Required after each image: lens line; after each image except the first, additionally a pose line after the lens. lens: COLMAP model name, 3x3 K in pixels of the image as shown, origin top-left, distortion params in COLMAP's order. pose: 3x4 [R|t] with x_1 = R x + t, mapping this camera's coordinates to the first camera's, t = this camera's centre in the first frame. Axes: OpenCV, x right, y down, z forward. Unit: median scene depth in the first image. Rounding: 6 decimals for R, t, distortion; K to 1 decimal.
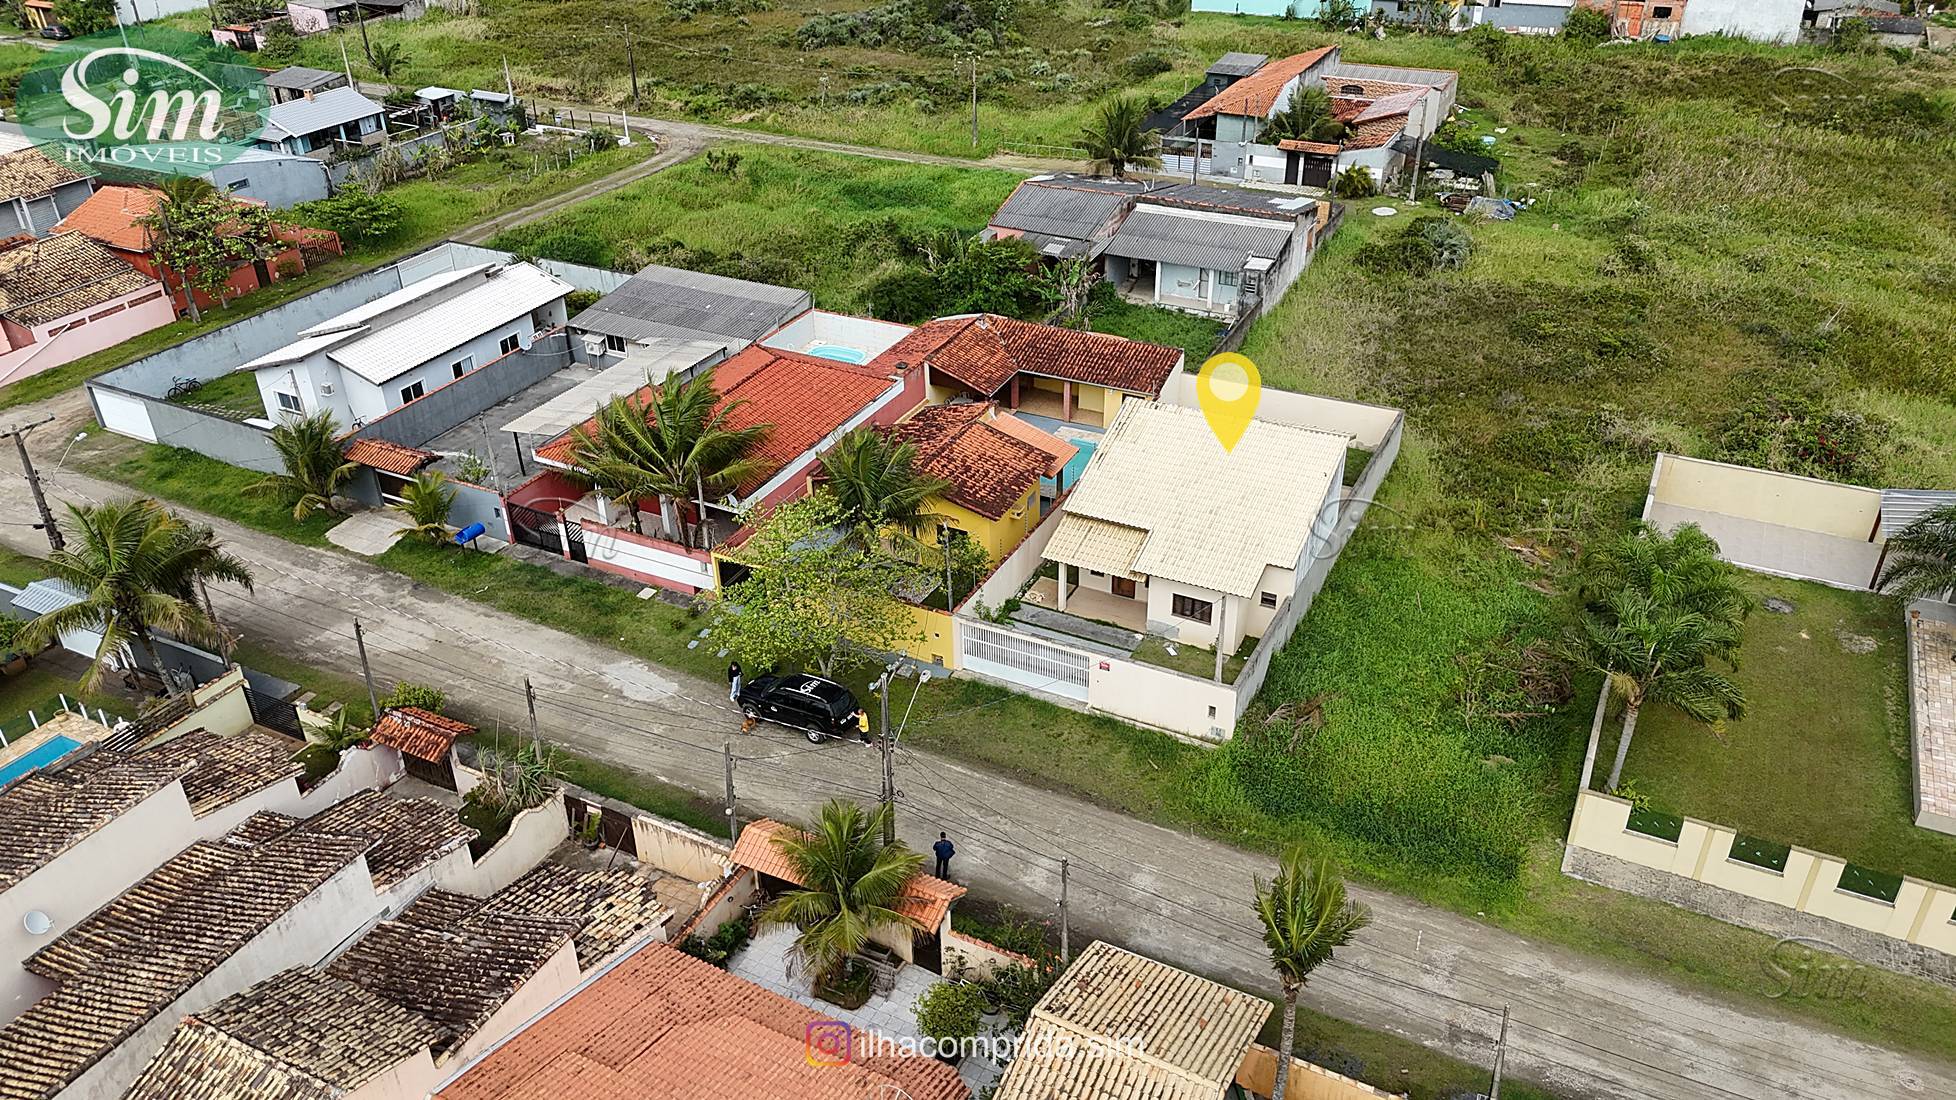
lens RADIAL K [[1432.3, 0, 987.3], [0, 1432.3, 562.3], [0, 0, 1]] dist [0.070238, -0.066832]
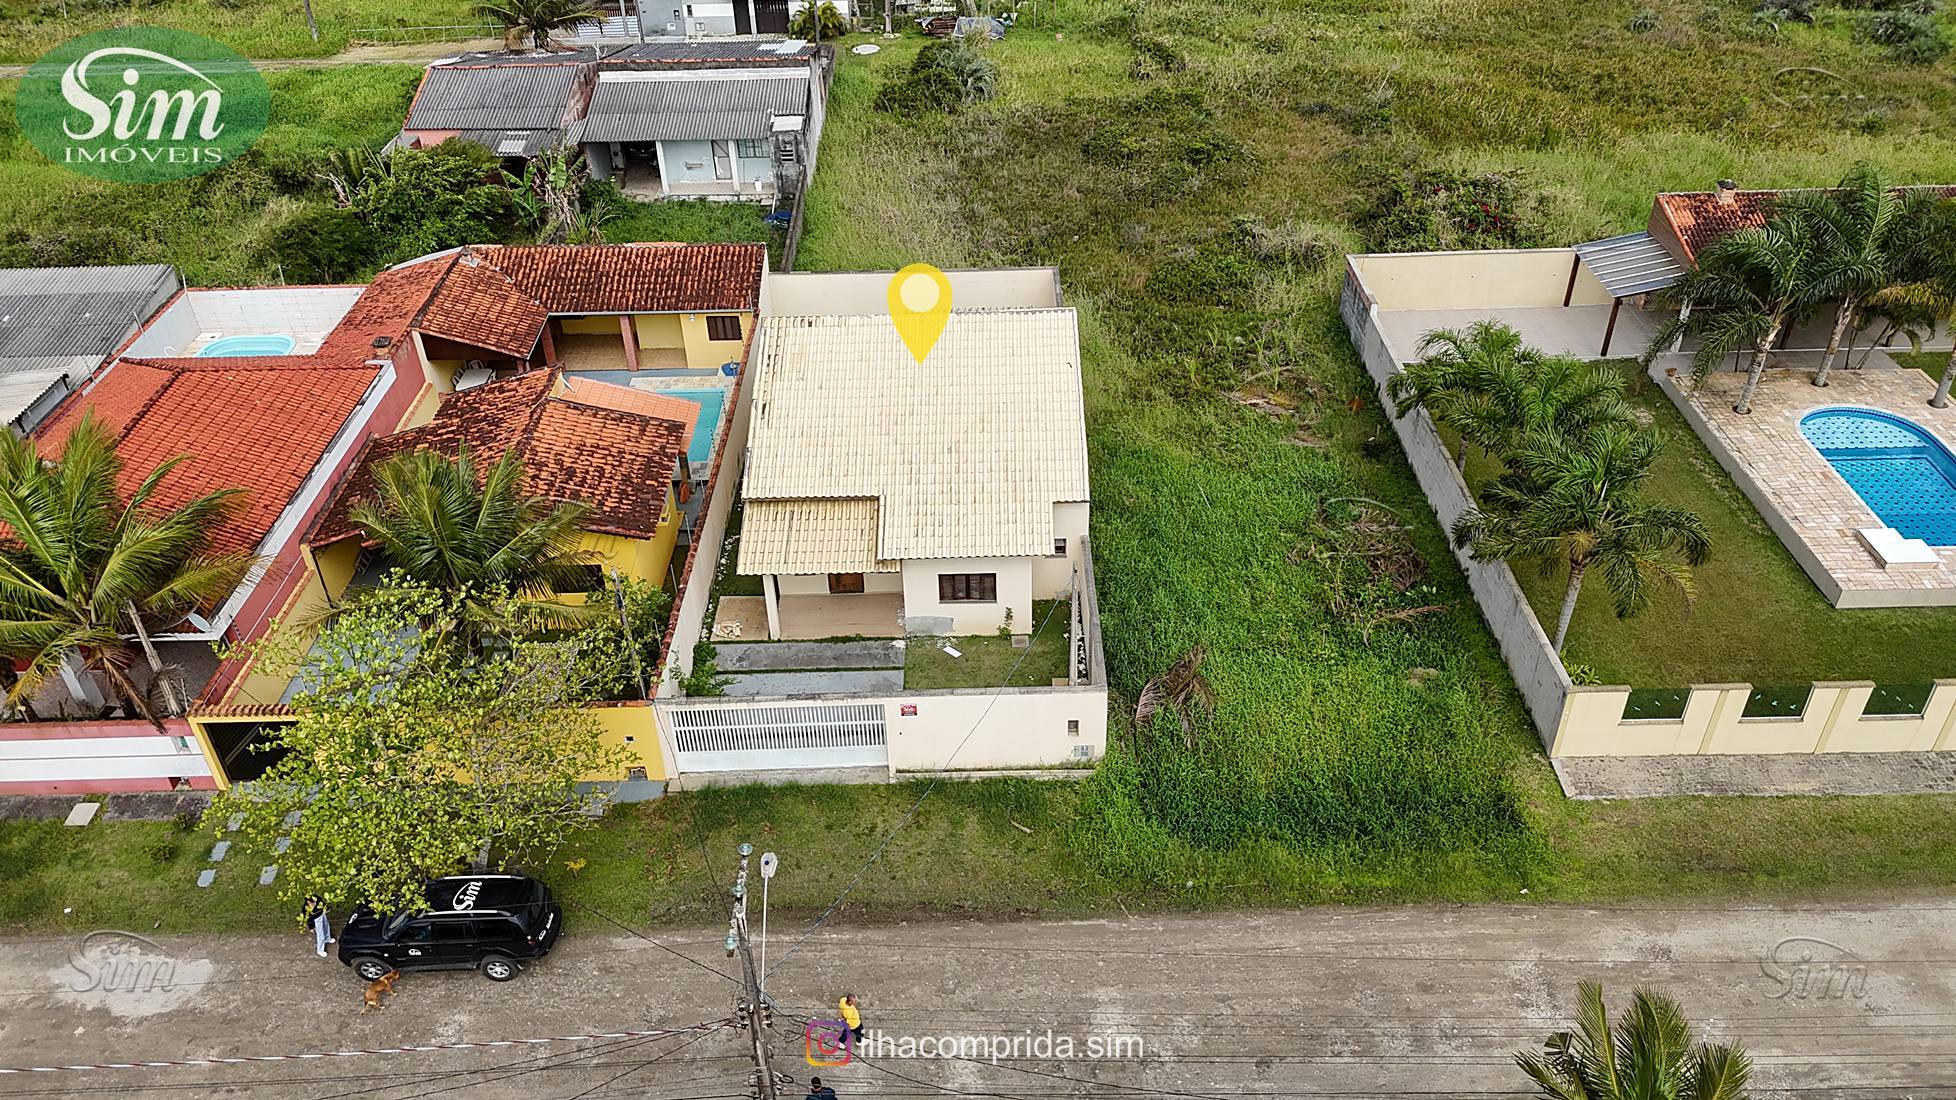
lens RADIAL K [[1432.3, 0, 987.0], [0, 1432.3, 554.3], [0, 0, 1]] dist [0.070238, -0.066832]
pose [[0.888642, -0.269448, 0.371096, -0.083637], [0.245148, 0.962976, 0.112164, -0.047043], [-0.387579, -0.008700, 0.921795, 0.257002]]
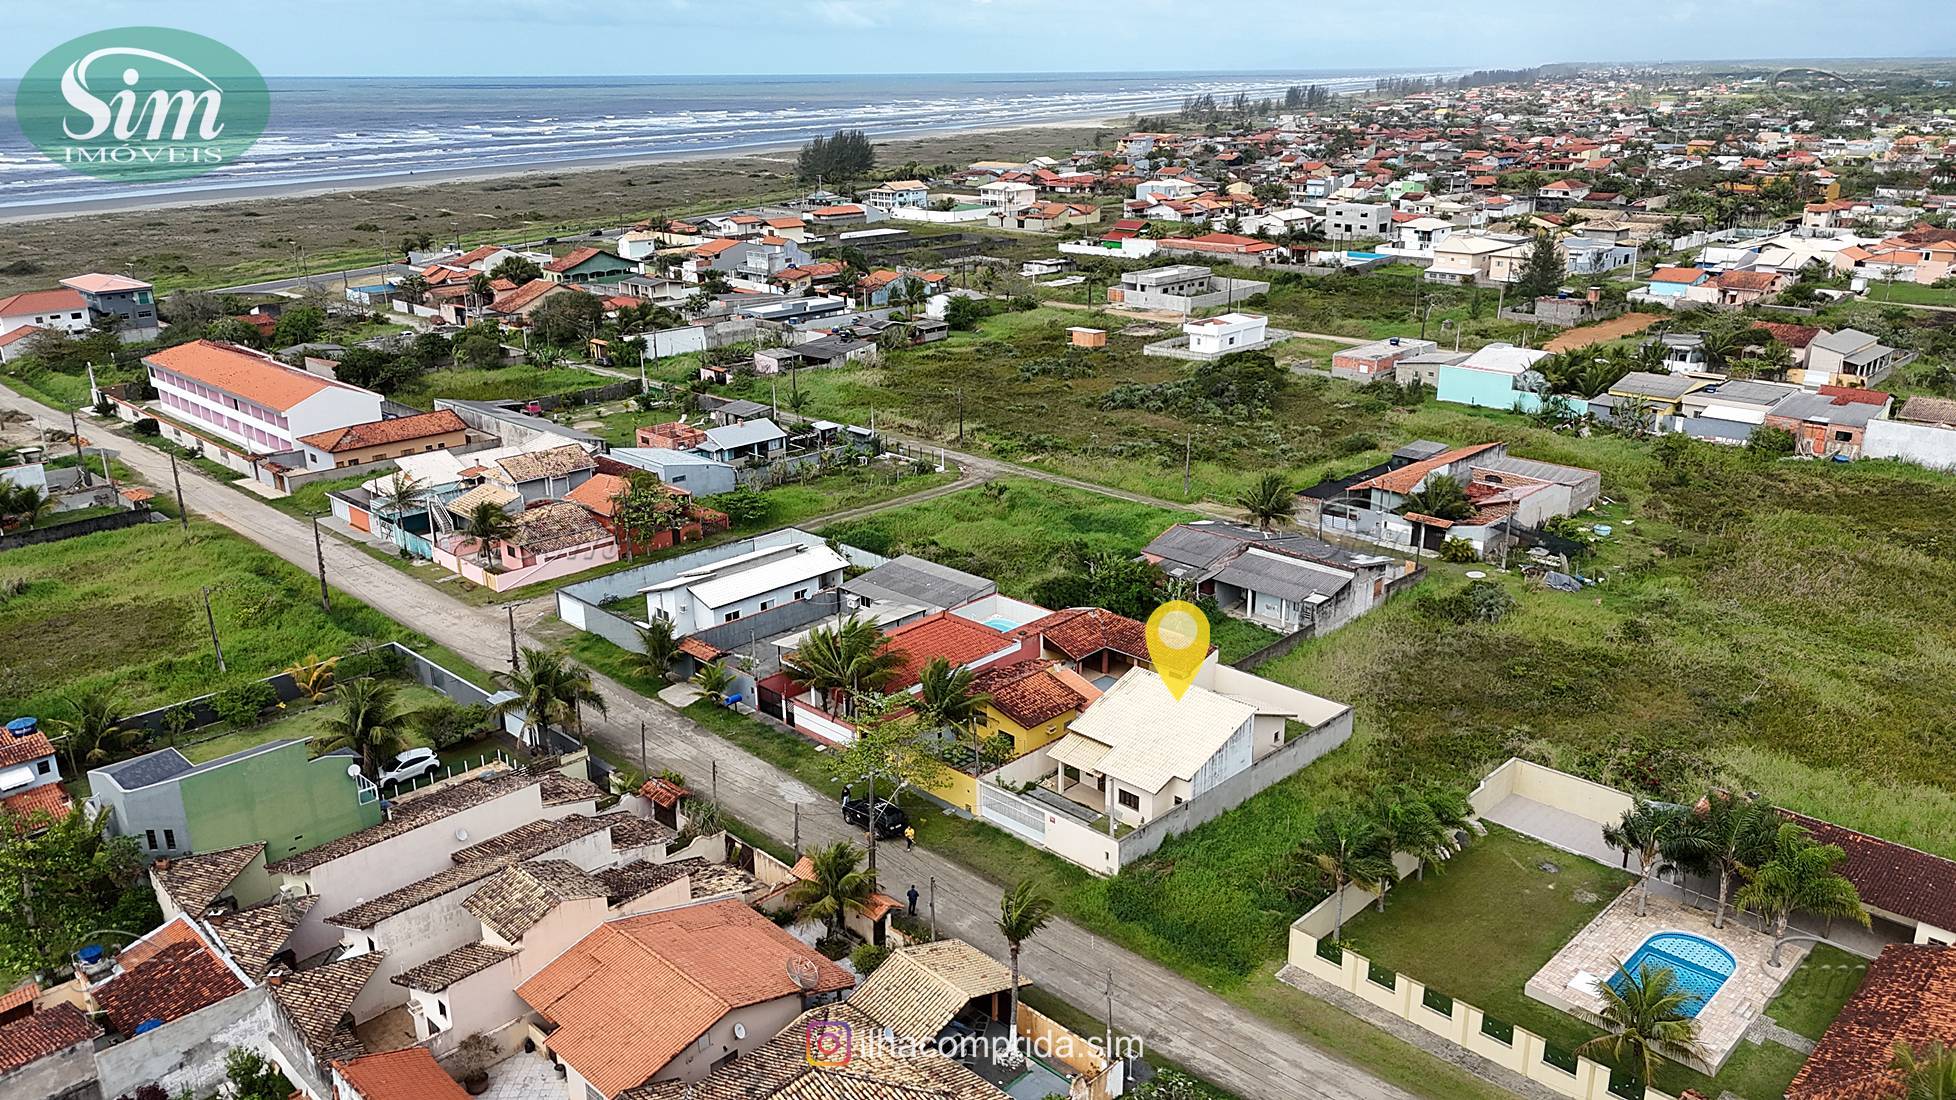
lens RADIAL K [[1432.3, 0, 989.2], [0, 1432.3, 549.2], [0, 0, 1]] dist [0.070238, -0.066832]
pose [[0.954333, 0.101167, -0.281093, 0.312368], [-0.160591, 0.967132, -0.197143, 0.077322], [0.251910, 0.233281, 0.939213, -0.432665]]
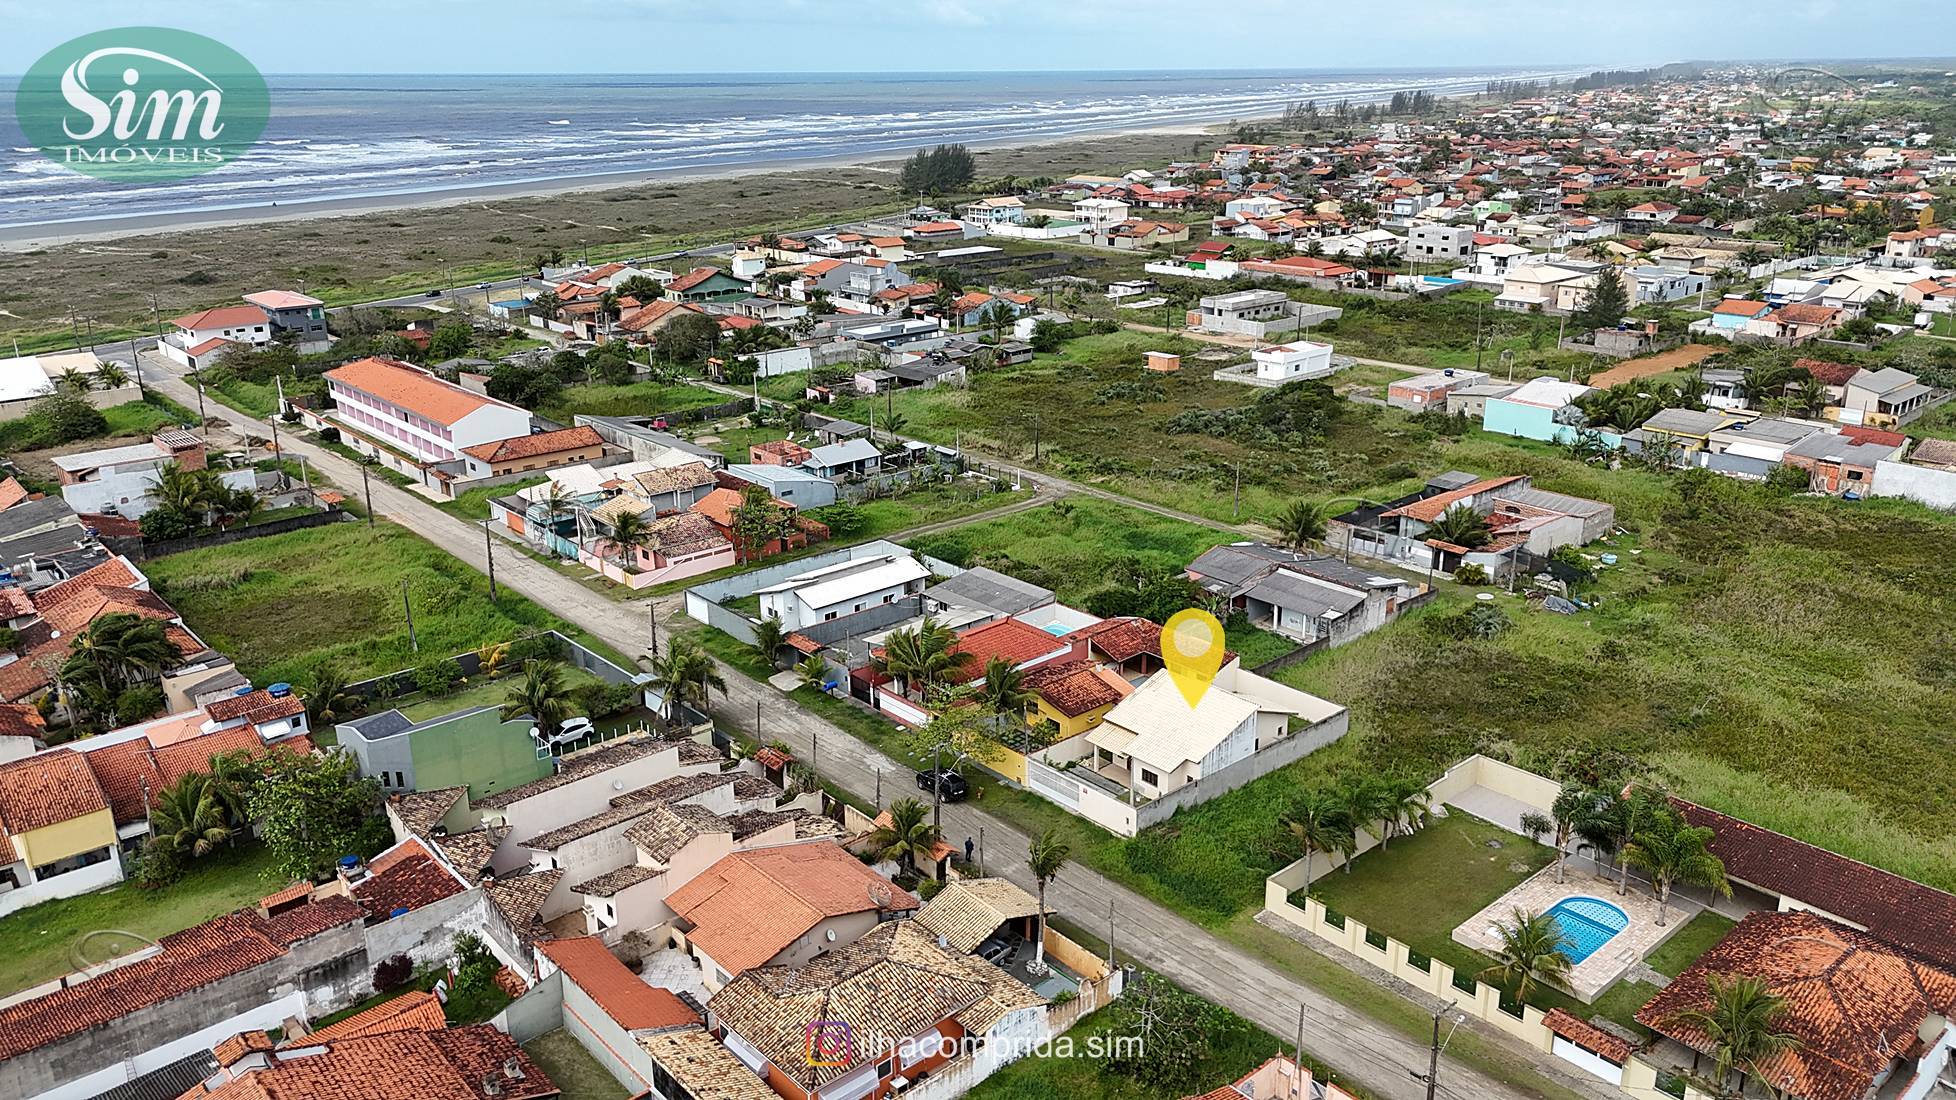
lens RADIAL K [[1432.3, 0, 988.3], [0, 1432.3, 541.0], [0, 0, 1]] dist [0.070238, -0.066832]
pose [[0.930934, 0.122095, -0.344174, 0.427778], [-0.196205, 0.962097, -0.189402, 0.102004], [0.308003, 0.243849, 0.919604, -0.680990]]
